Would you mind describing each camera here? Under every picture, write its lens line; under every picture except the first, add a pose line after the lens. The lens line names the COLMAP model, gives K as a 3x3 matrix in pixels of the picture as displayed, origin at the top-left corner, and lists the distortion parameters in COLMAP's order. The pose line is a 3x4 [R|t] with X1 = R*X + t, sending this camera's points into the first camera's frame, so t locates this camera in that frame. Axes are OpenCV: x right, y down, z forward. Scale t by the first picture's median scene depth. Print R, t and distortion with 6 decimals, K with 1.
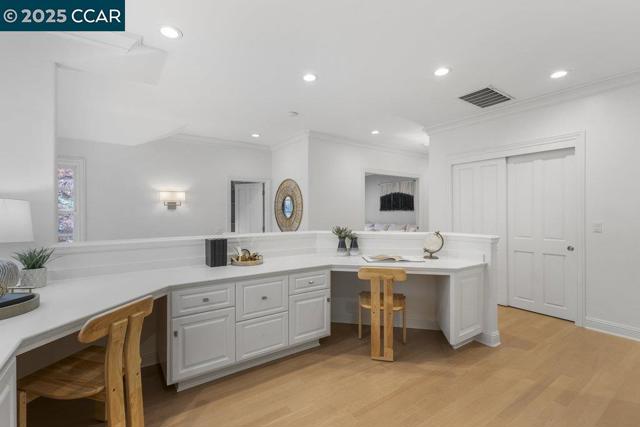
lens RADIAL K [[278.3, 0, 322.7], [0, 278.3, 211.8], [0, 0, 1]] dist [0.010426, -0.001783]
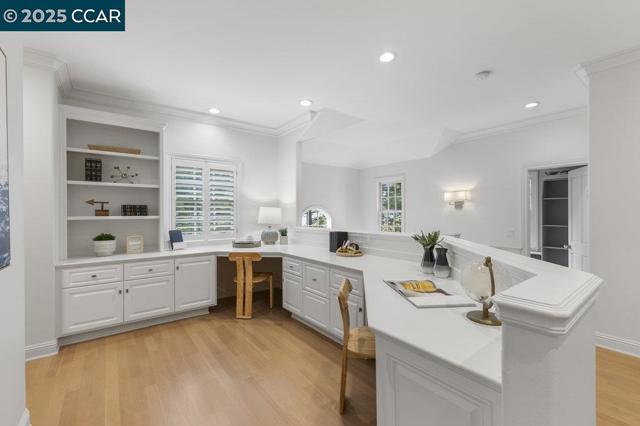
lens RADIAL K [[278.3, 0, 324.9], [0, 278.3, 215.4], [0, 0, 1]] dist [0.010426, -0.001783]
pose [[0.056966, 0.009322, -0.998333, 0.977808], [0.005572, 0.999938, 0.009655, 0.008728], [0.998361, -0.006113, 0.056911, 0.919633]]
